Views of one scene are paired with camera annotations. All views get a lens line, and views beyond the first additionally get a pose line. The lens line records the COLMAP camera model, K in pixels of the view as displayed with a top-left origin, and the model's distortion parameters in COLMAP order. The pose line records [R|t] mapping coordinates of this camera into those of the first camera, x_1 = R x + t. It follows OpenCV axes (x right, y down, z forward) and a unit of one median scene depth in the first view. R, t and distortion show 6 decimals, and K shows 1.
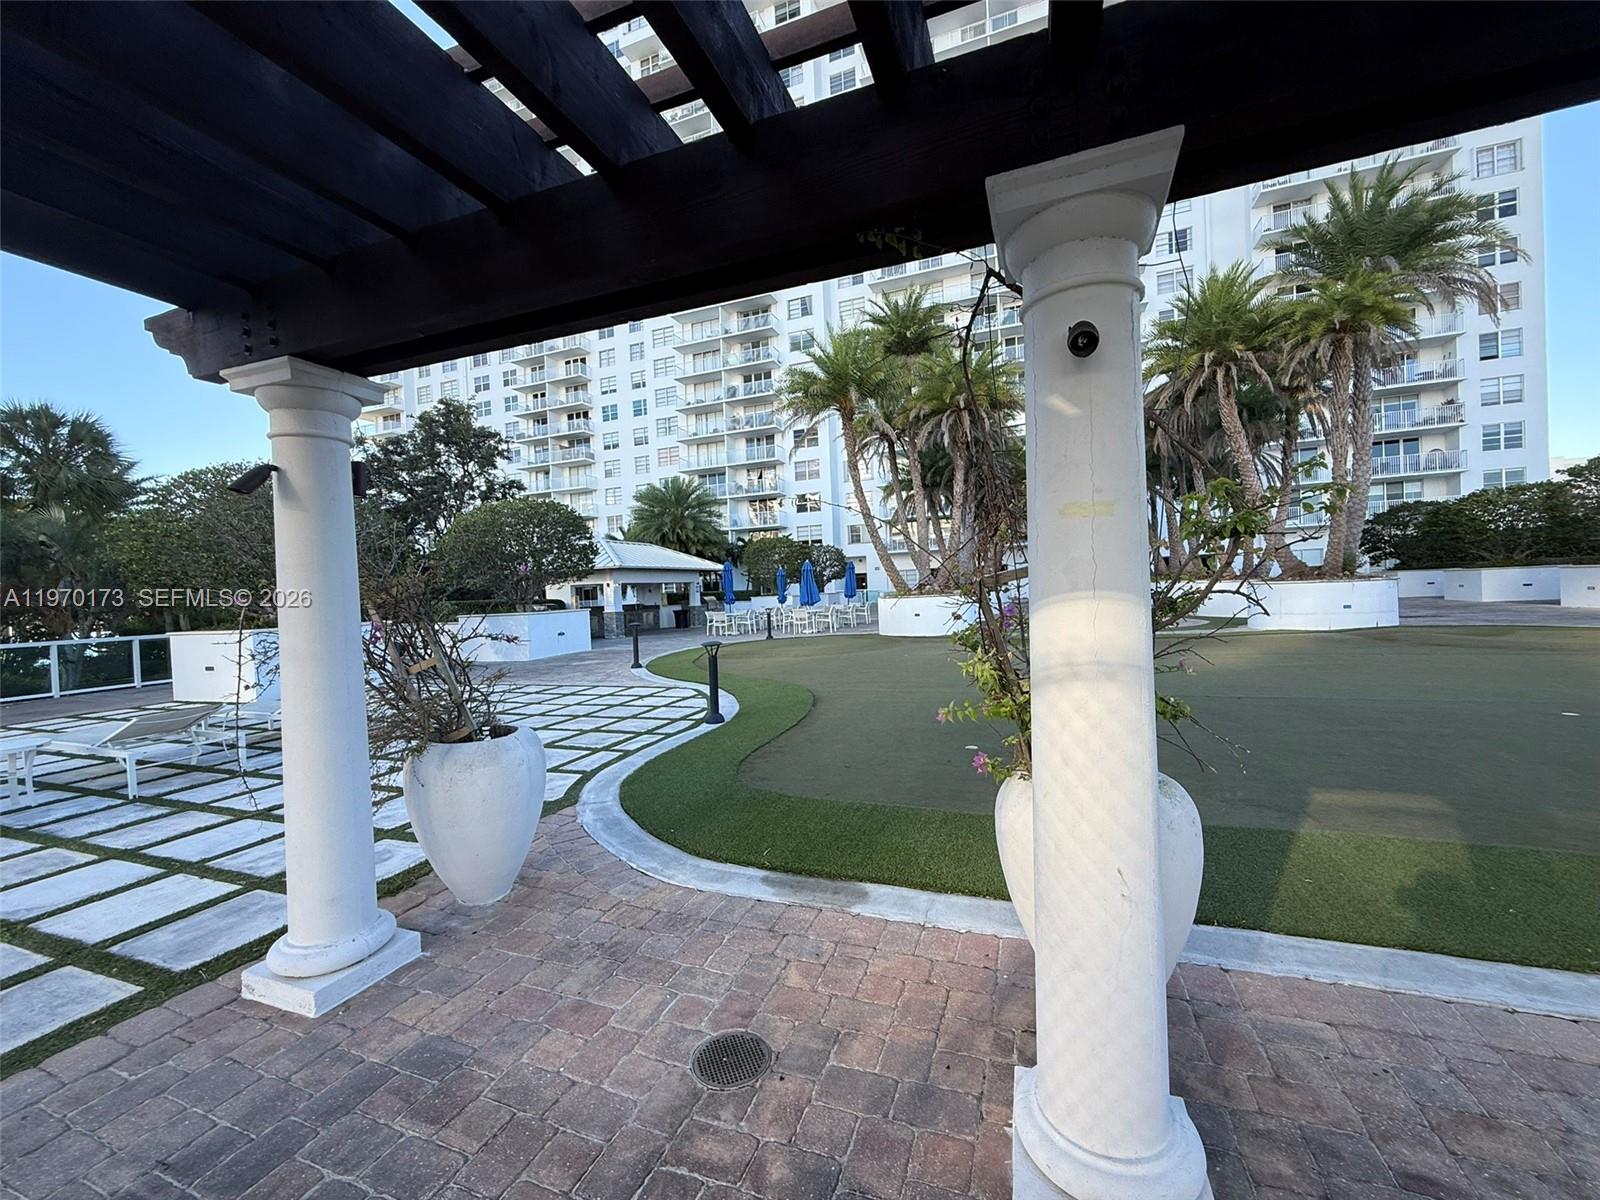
lens RADIAL K [[648.5, 0, 798.6], [0, 648.5, 600.2], [0, 0, 1]] dist [-0.004376, -0.001382]
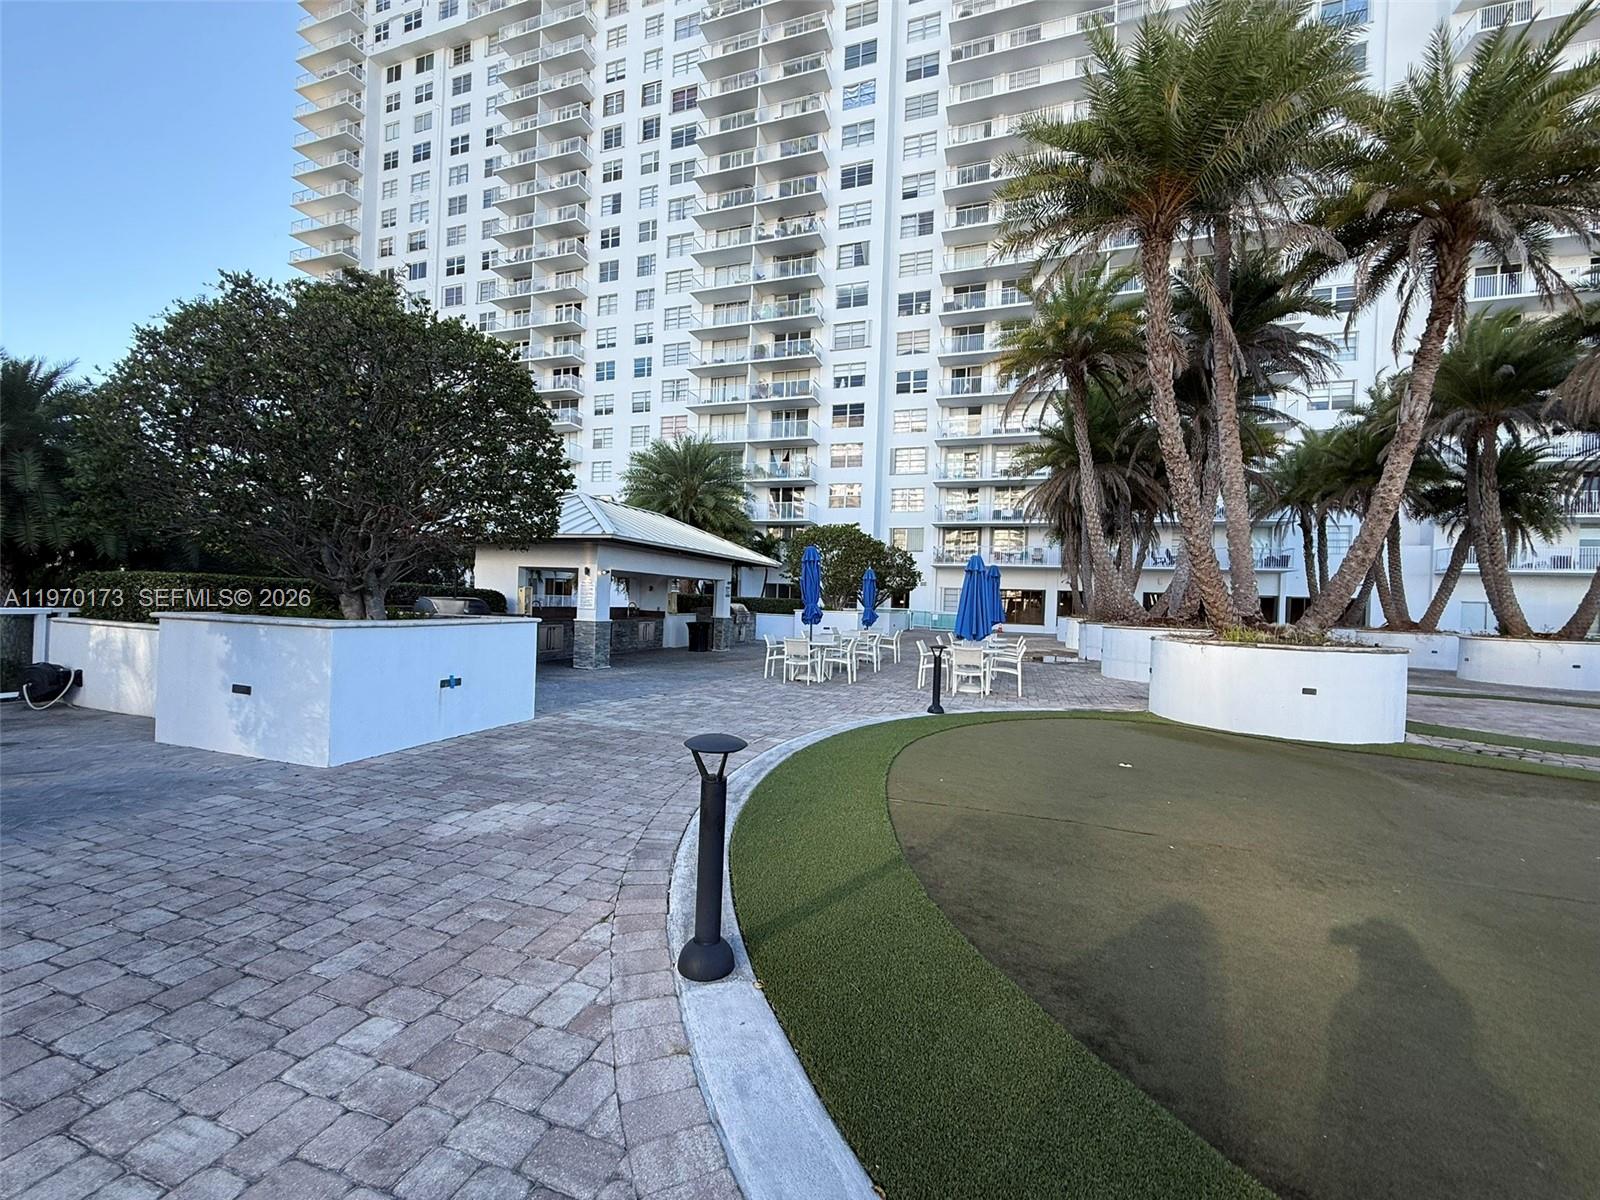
lens RADIAL K [[648.5, 0, 792.5], [0, 648.5, 602.0], [0, 0, 1]] dist [-0.004376, -0.001382]
pose [[0.996695, 0.077471, 0.024428, -0.057157], [-0.077064, 0.996878, -0.017173, -0.000380], [-0.025683, 0.015234, 0.999554, 0.193877]]
